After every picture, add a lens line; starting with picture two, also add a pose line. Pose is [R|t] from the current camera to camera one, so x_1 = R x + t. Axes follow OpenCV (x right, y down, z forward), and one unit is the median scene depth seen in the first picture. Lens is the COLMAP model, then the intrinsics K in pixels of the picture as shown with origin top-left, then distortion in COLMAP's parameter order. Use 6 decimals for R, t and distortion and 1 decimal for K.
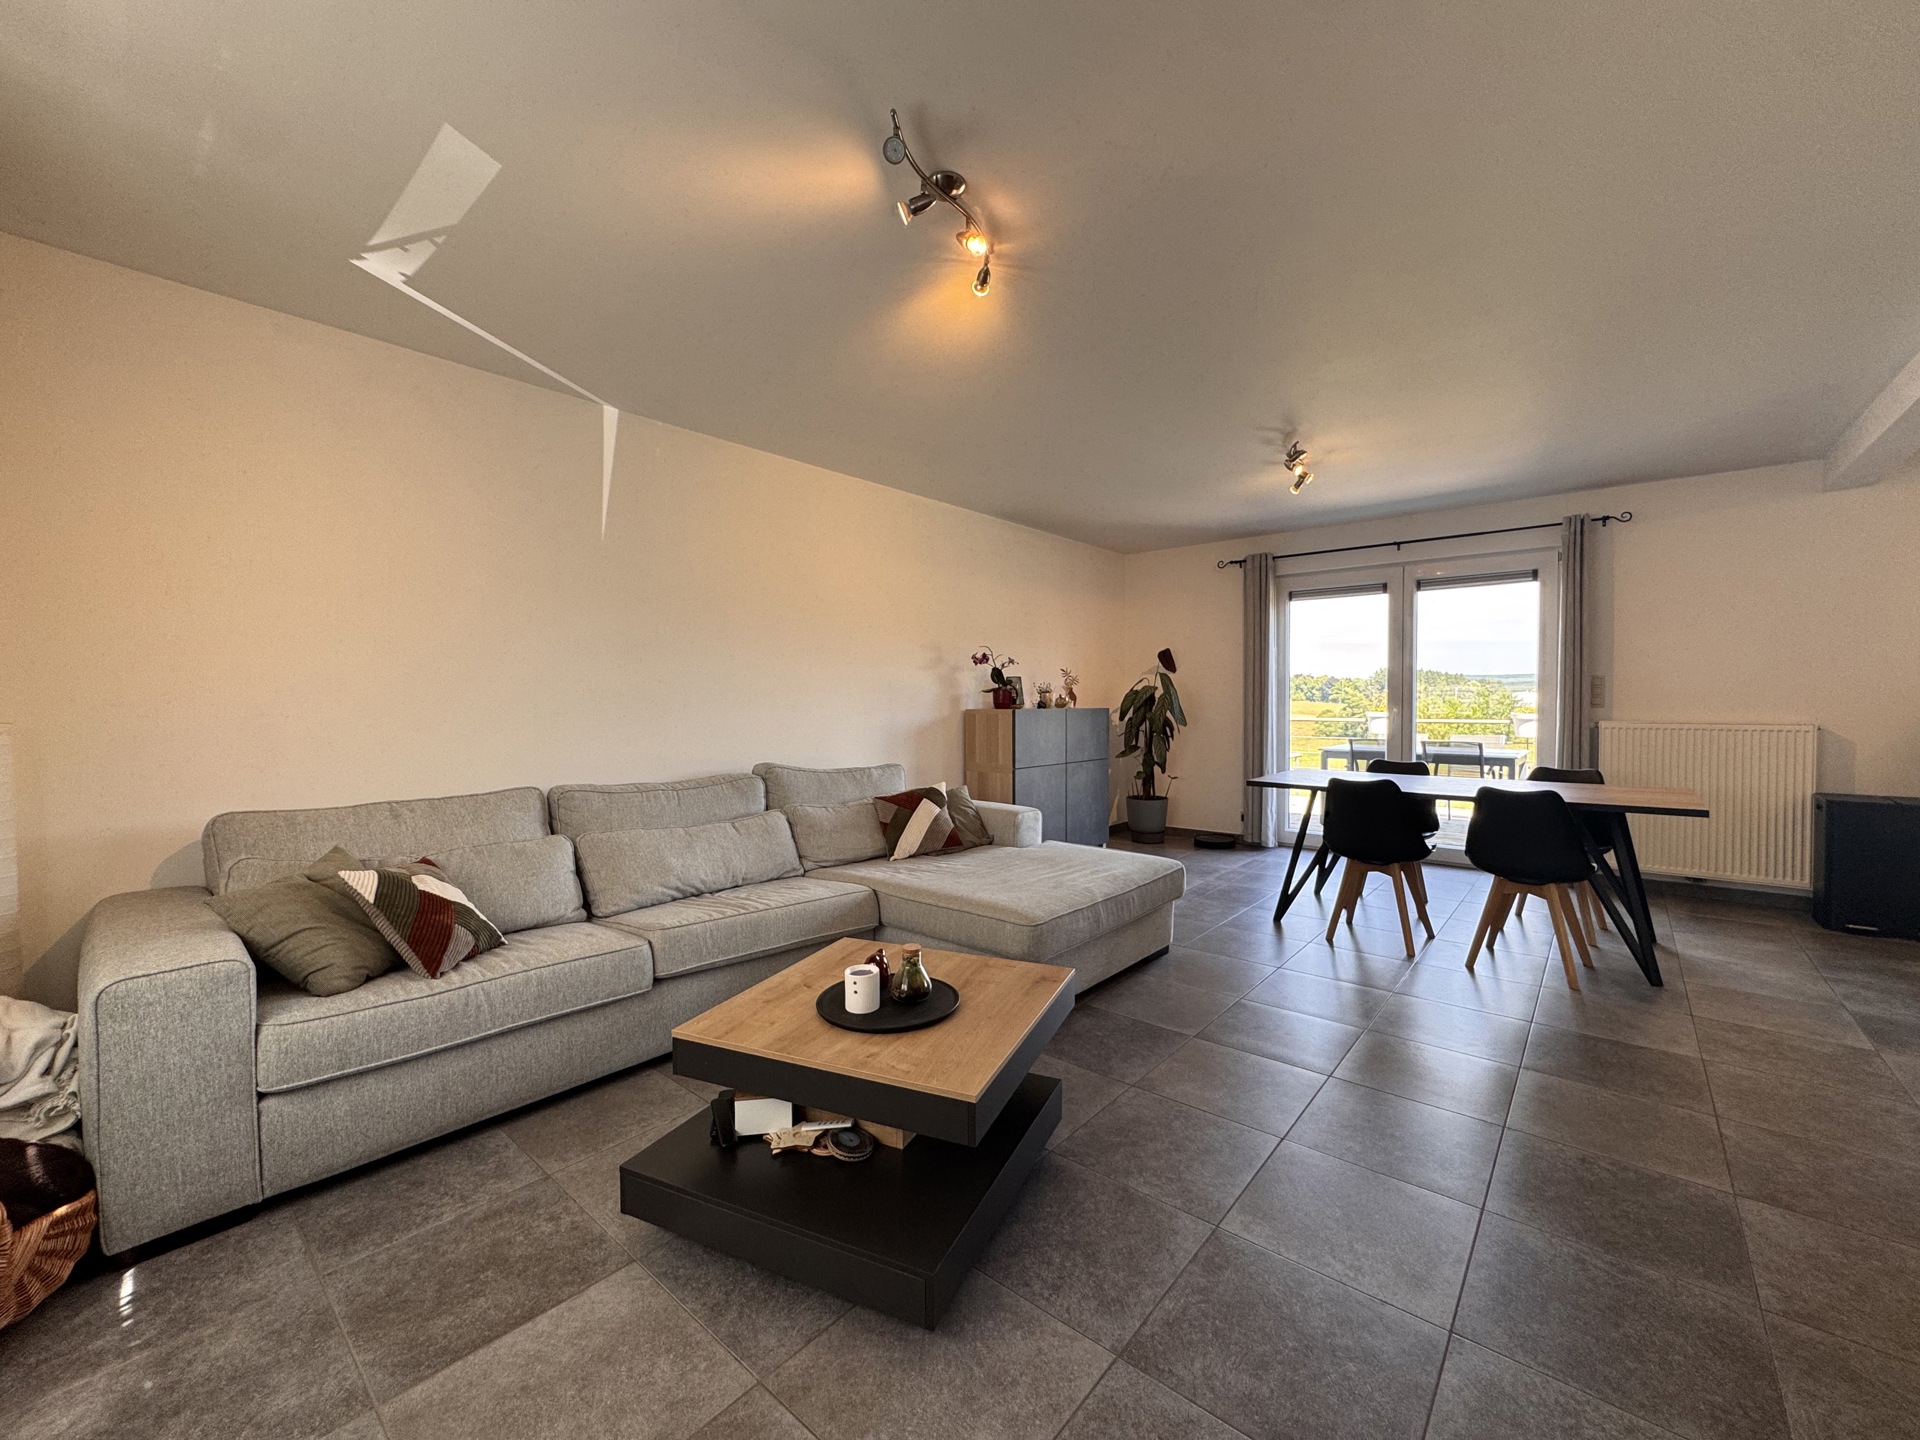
lens RADIAL K [[771.5, 0, 959.8], [0, 771.5, 716.4], [0, 0, 1]] dist [-0.001551, 0.000045]
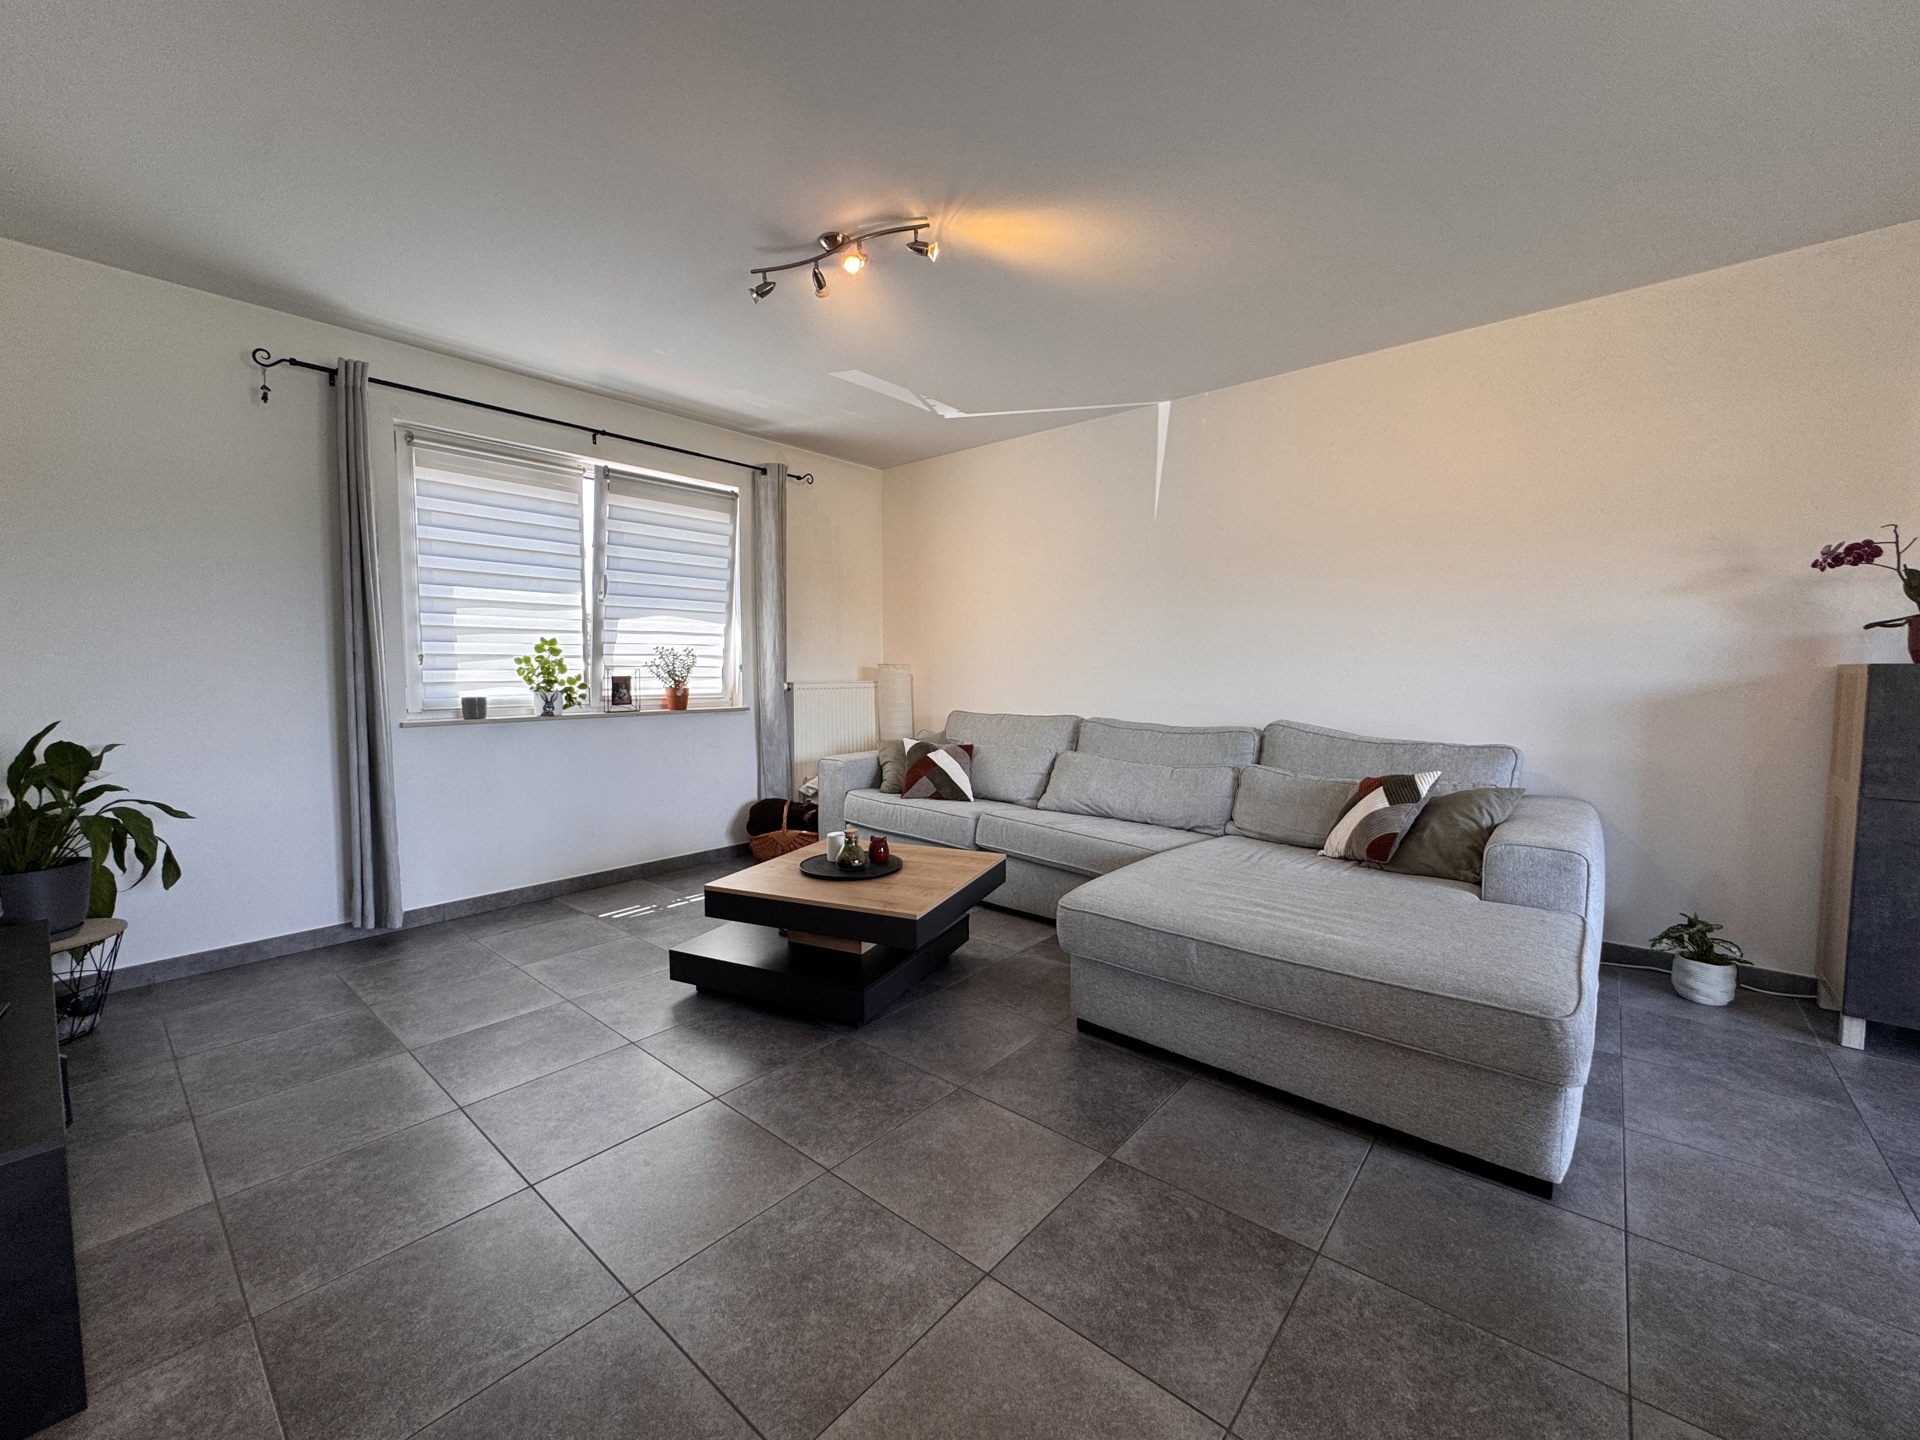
lens RADIAL K [[767.1, 0, 960.0], [0, 767.1, 720.0], [0, 0, 1]] dist [-0.001262, -0.000355]
pose [[0.002131, 0.070748, -0.997492, 0.488148], [-0.019394, 0.997310, 0.070694, 0.002445], [0.999810, 0.019194, 0.003497, 0.457137]]
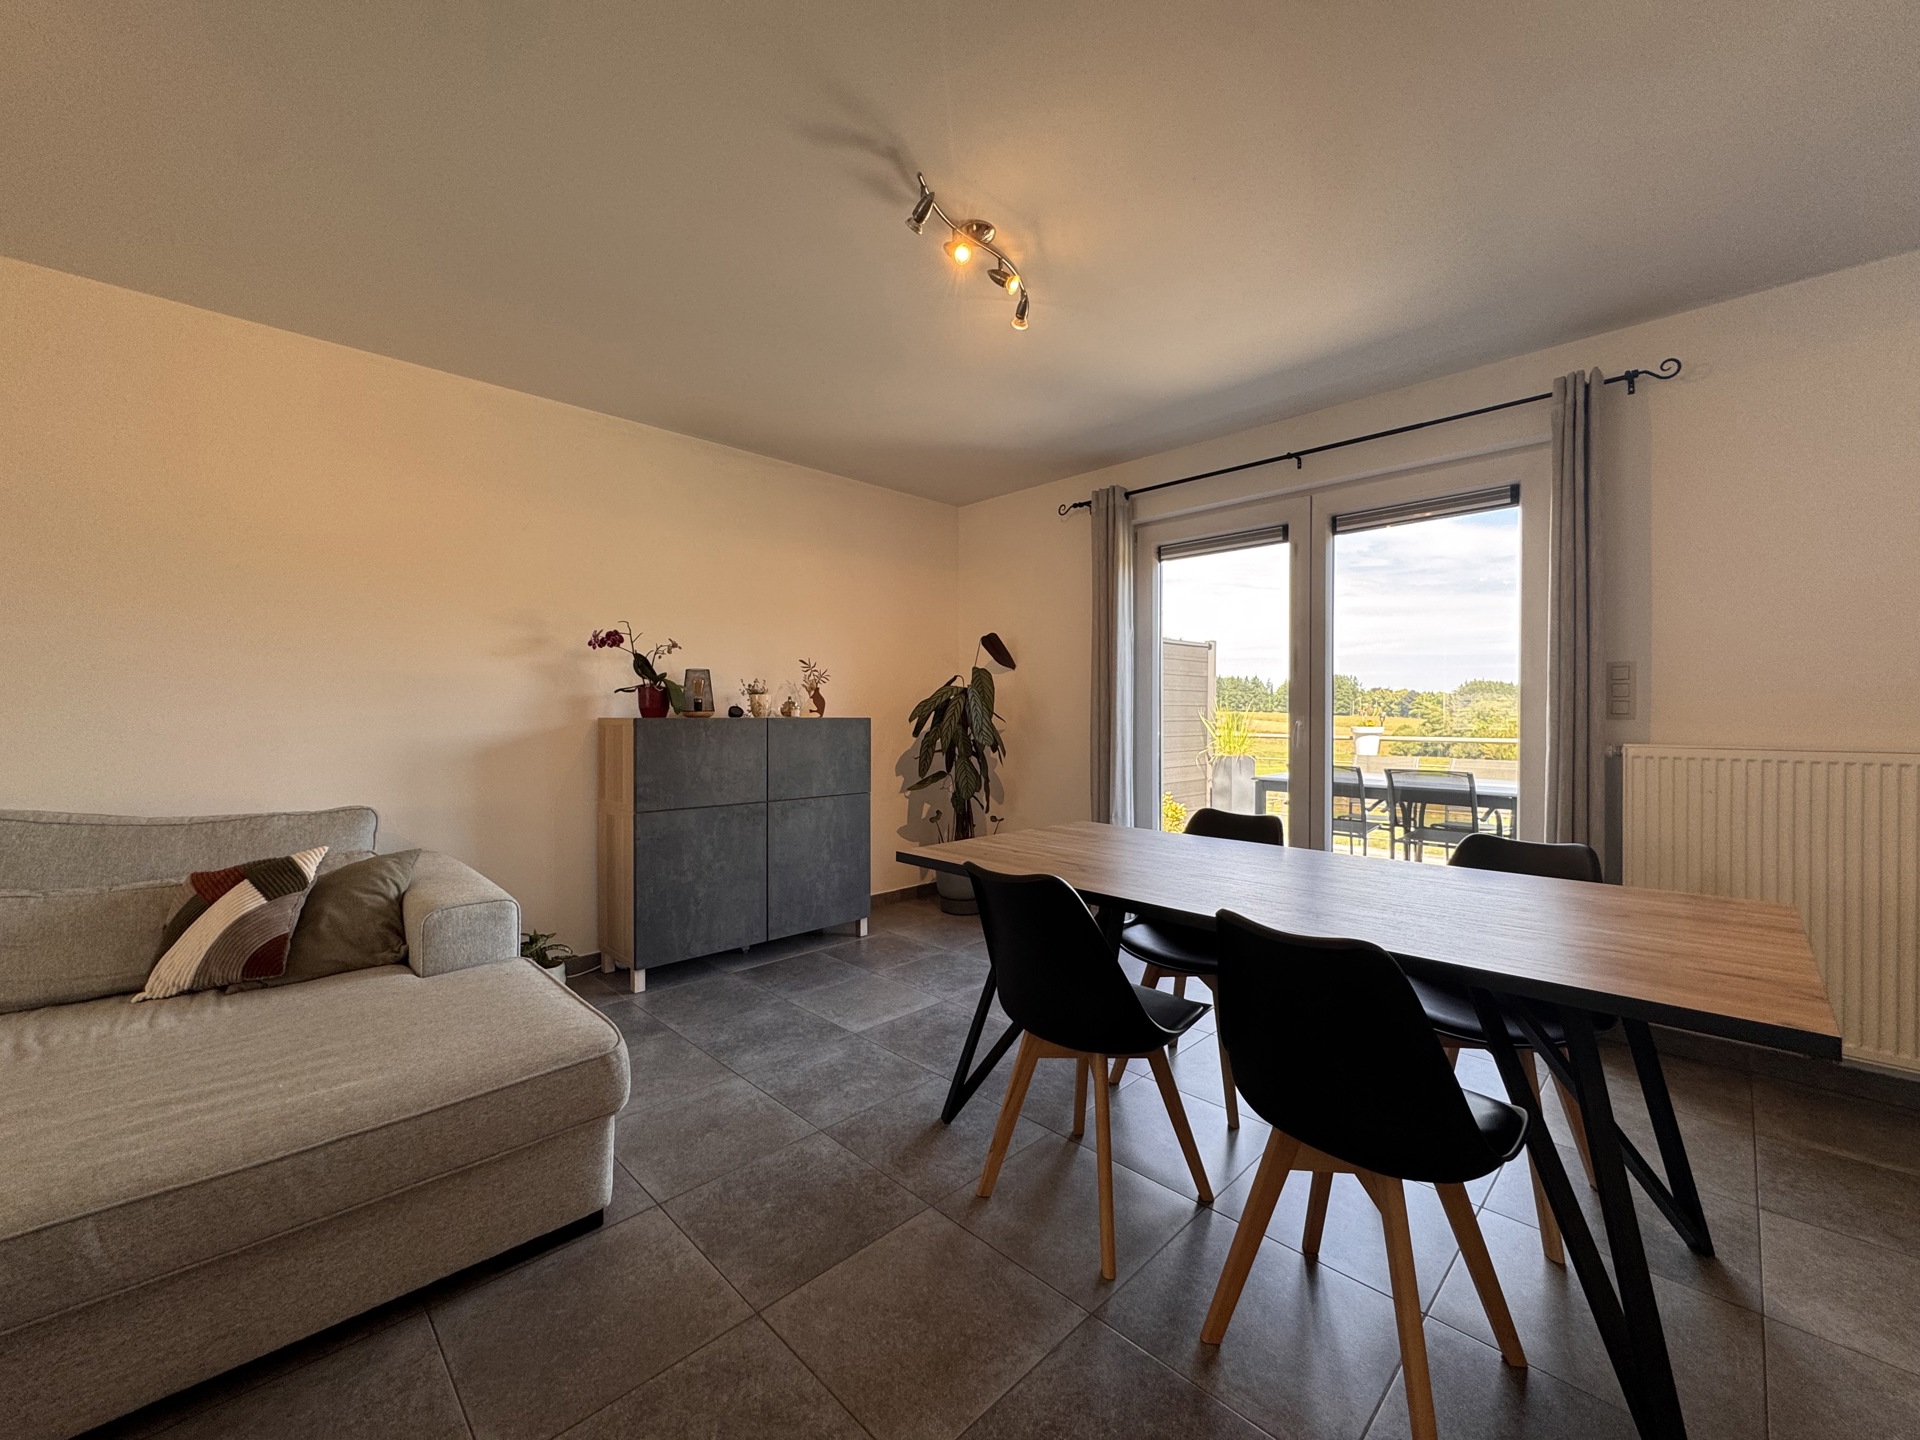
lens RADIAL K [[767.1, 0, 960.0], [0, 767.1, 720.0], [0, 0, 1]] dist [-0.001262, -0.000355]
pose [[0.996512, 0.005431, -0.083273, 0.370994], [-0.006448, 0.999908, -0.011939, -0.001329], [0.083201, 0.012435, 0.996455, 0.380660]]
